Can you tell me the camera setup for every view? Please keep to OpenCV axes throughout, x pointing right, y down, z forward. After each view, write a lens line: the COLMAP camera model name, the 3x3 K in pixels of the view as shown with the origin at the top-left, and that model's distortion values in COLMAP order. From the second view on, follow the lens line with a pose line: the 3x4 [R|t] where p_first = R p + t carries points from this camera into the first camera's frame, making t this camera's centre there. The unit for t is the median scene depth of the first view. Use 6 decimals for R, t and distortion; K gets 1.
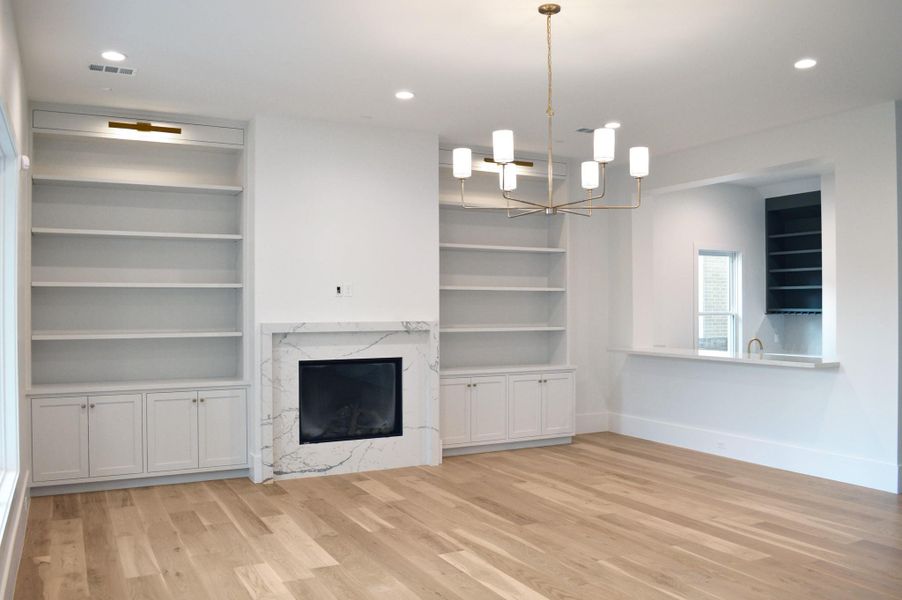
lens RADIAL K [[758.2, 0, 451.0], [0, 758.2, 300.0], [0, 0, 1]] dist [-0.092975, 0.000117]
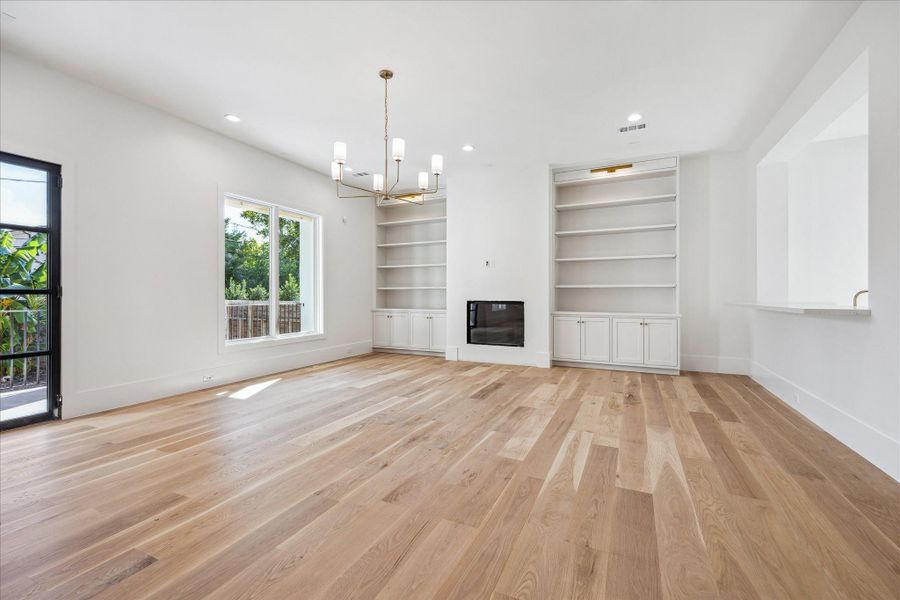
lens RADIAL K [[381.2, 0, 450.0], [0, 381.2, 300.0], [0, 0, 1]] dist [-0.000239, -0.000001]
pose [[0.598801, 0.011164, -0.800820, 0.733242], [0.007167, 0.999788, 0.019297, 0.077325], [0.800865, -0.017294, 0.598595, 0.494879]]
